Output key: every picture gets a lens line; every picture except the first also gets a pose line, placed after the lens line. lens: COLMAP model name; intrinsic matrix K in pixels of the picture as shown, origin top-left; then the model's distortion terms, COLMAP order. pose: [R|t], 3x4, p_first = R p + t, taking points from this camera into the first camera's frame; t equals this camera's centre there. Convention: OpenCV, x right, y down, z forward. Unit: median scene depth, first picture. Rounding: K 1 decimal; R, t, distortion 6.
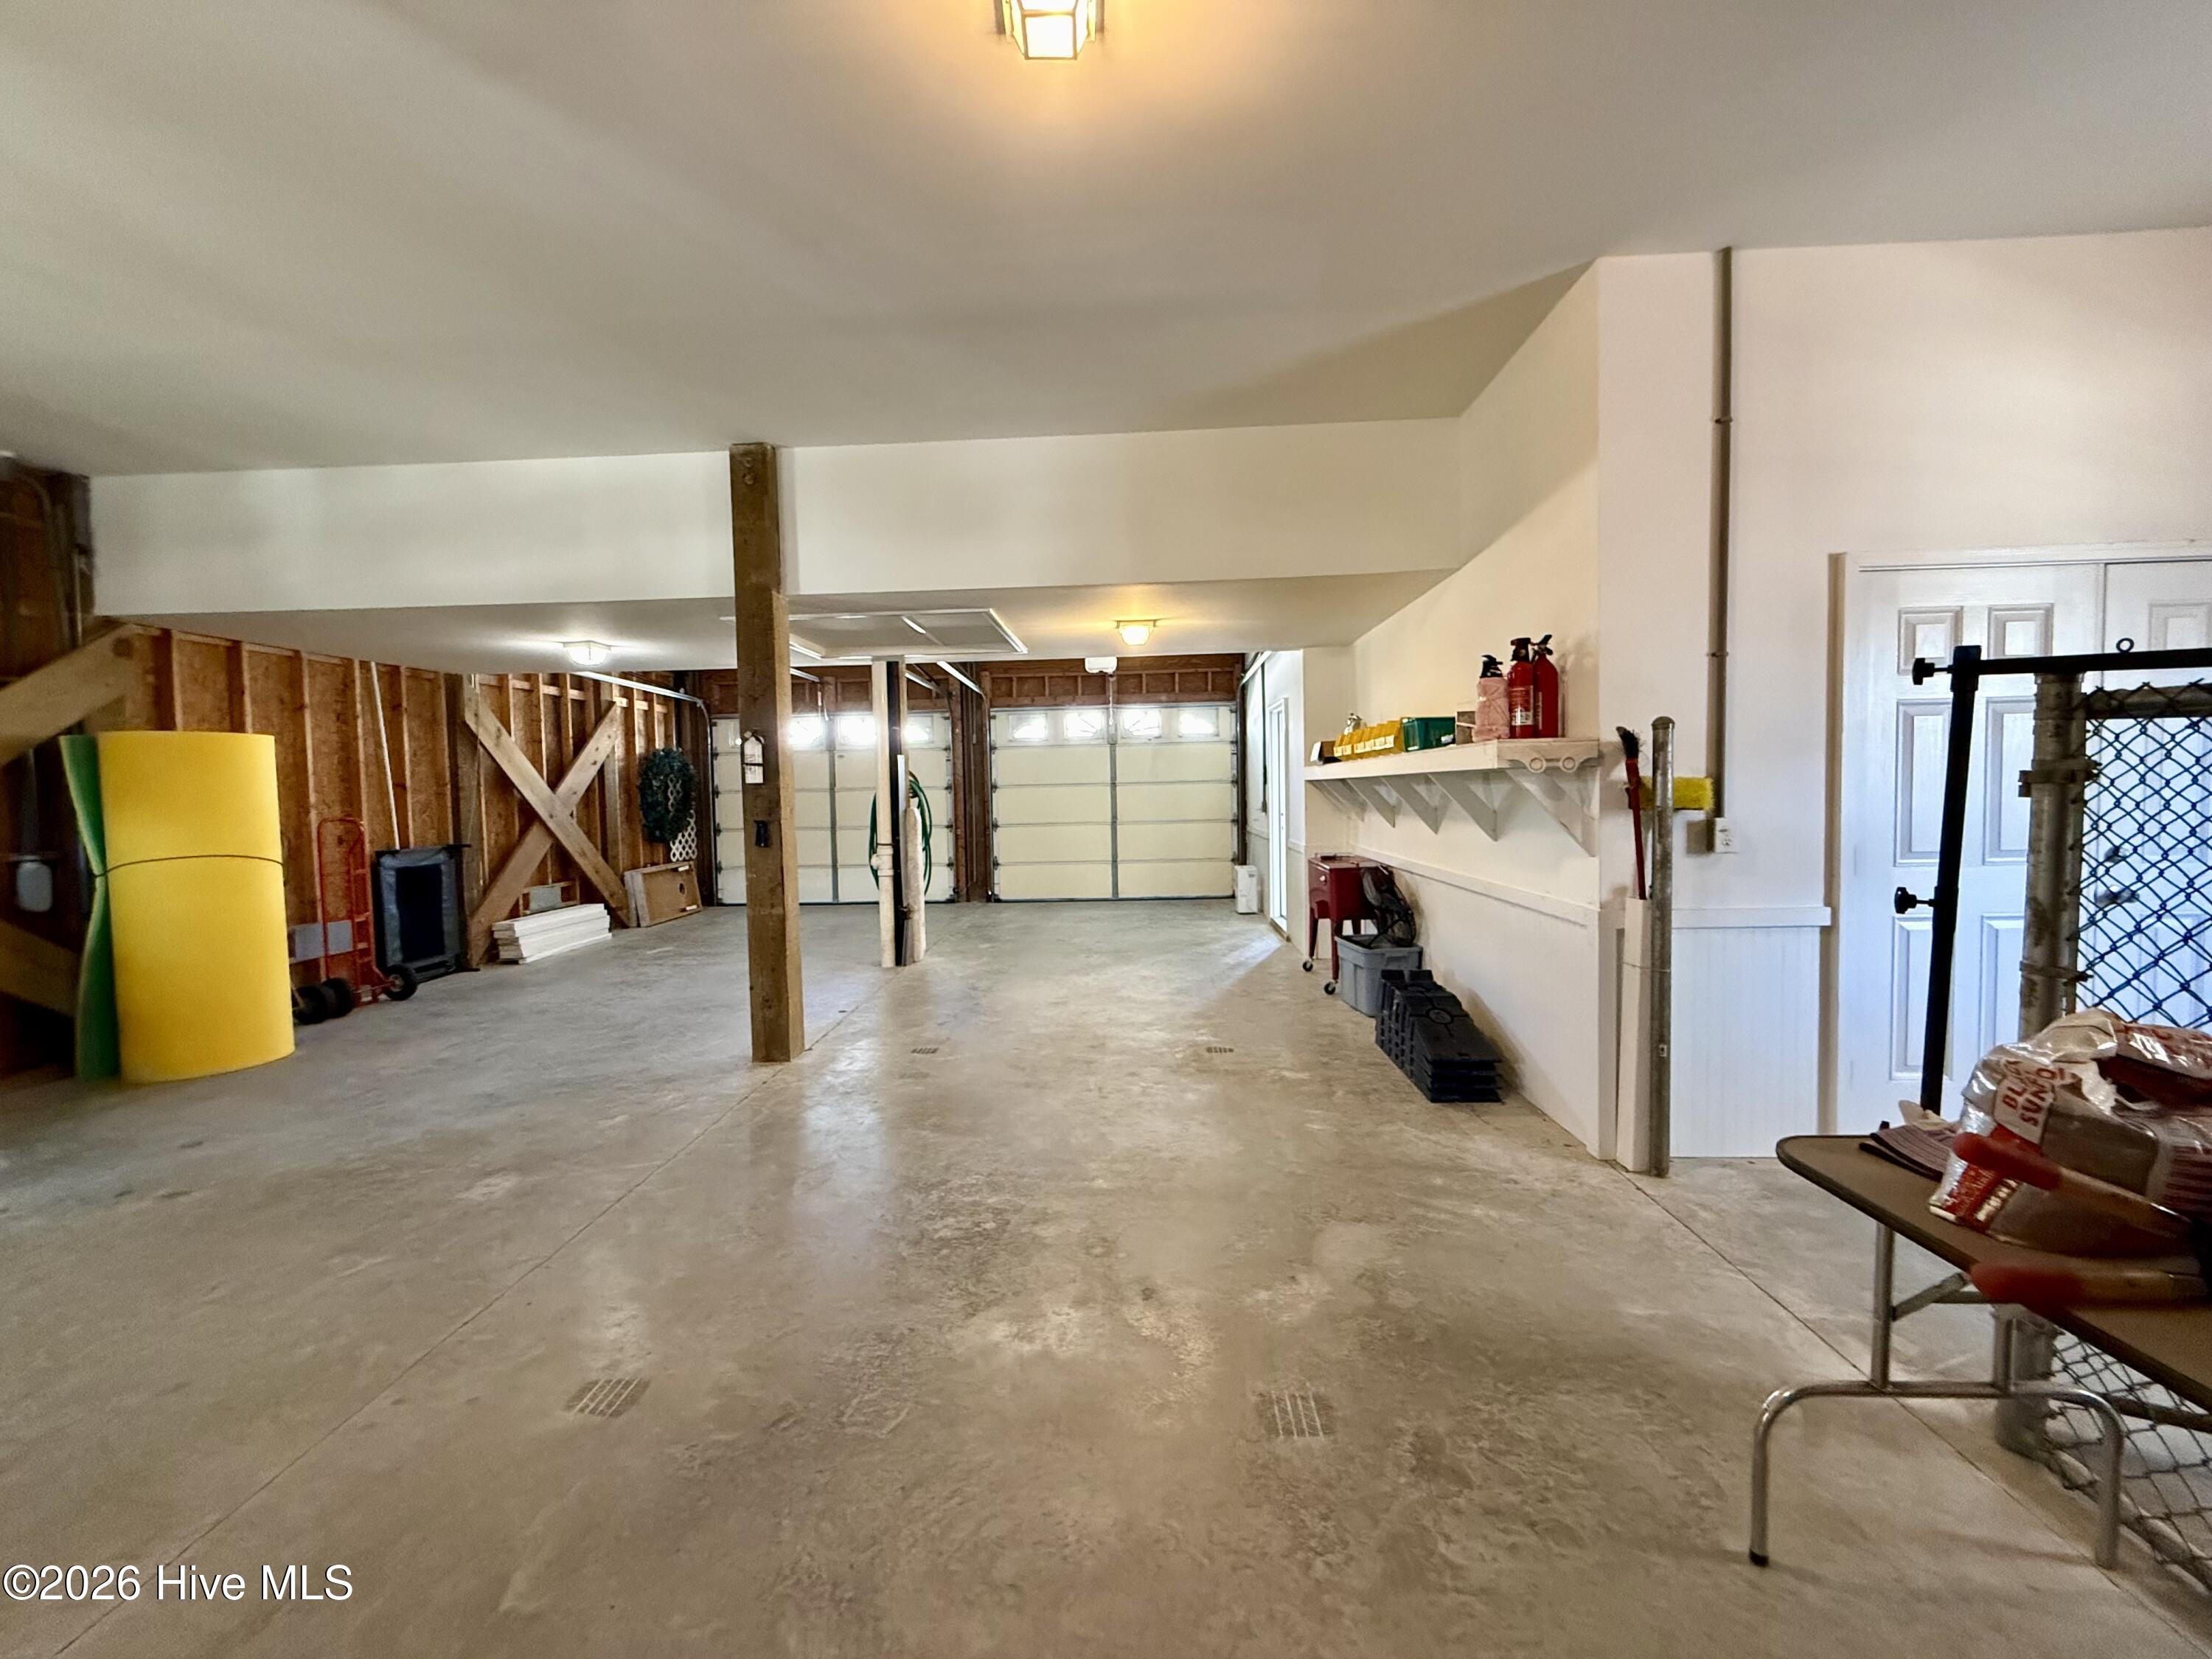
lens RADIAL K [[892.7, 0, 1106.0], [0, 892.7, 829.5], [0, 0, 1]] dist [0.000955, 0.000169]
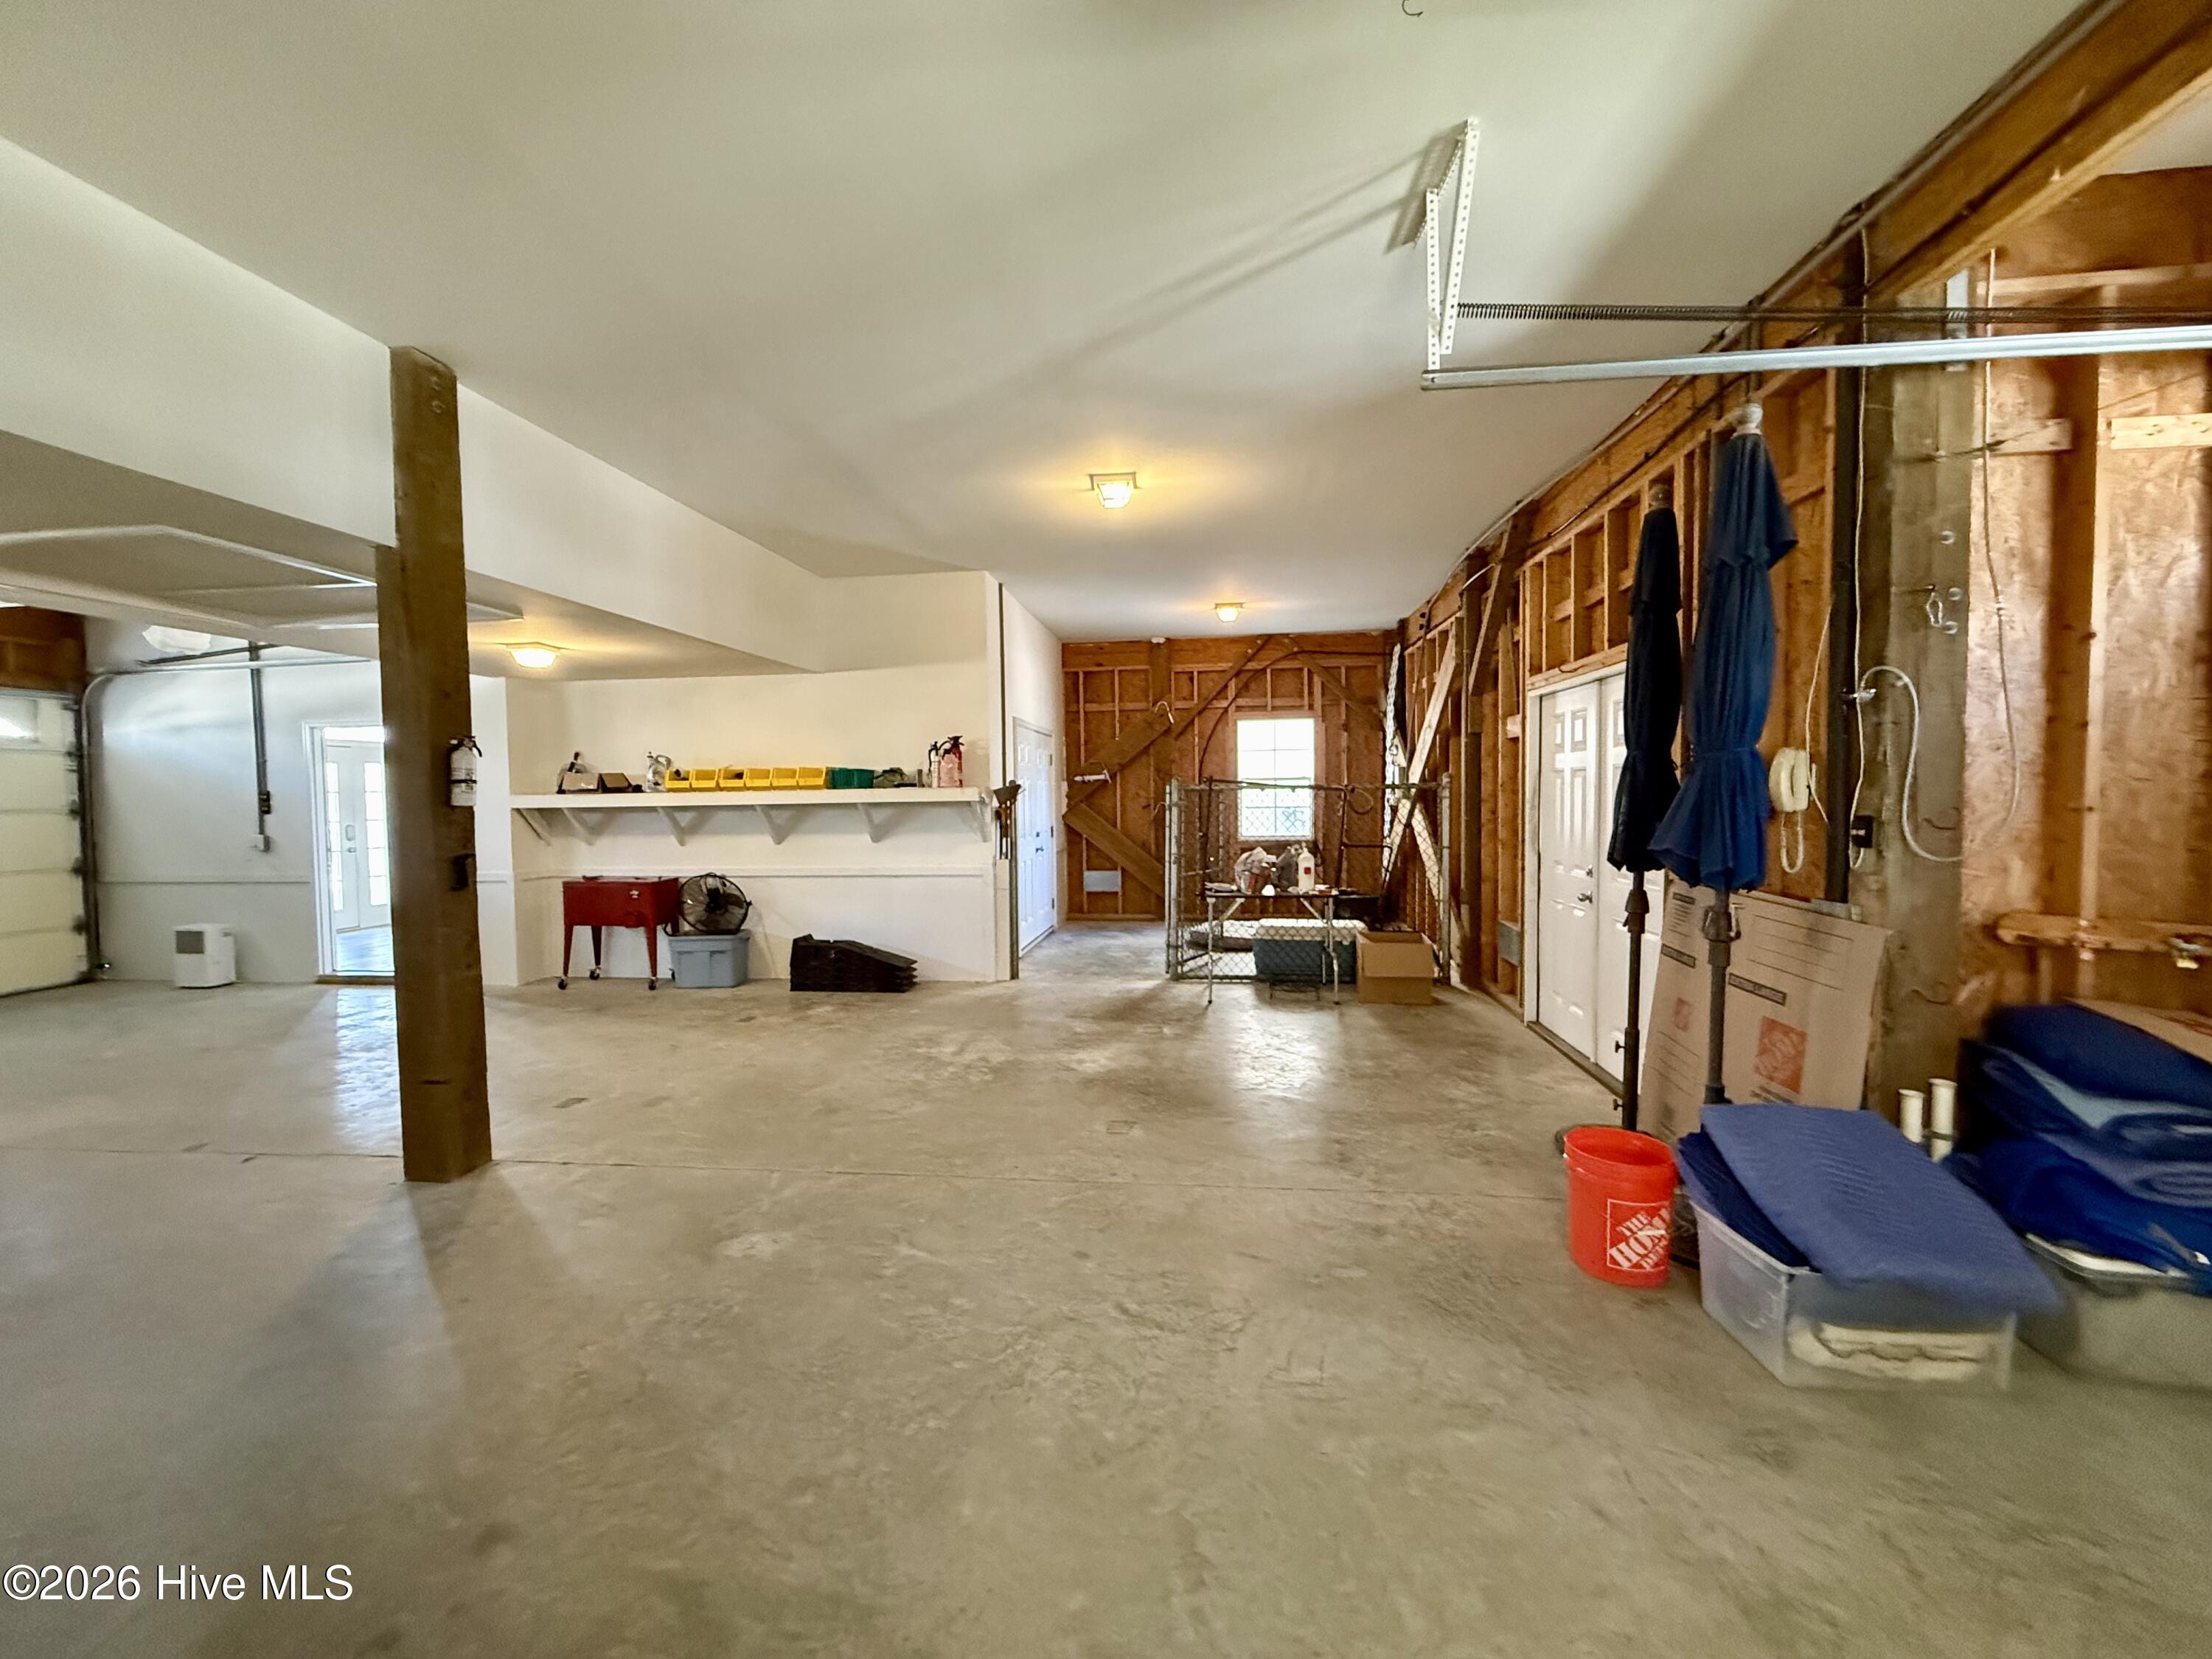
lens RADIAL K [[892.7, 0, 1106.0], [0, 892.7, 829.5], [0, 0, 1]] dist [0.000955, 0.000169]
pose [[0.064025, -0.019331, 0.997761, -1.582190], [0.058281, 0.998178, 0.015600, -0.016291], [-0.996245, 0.057152, 0.065035, 0.568467]]
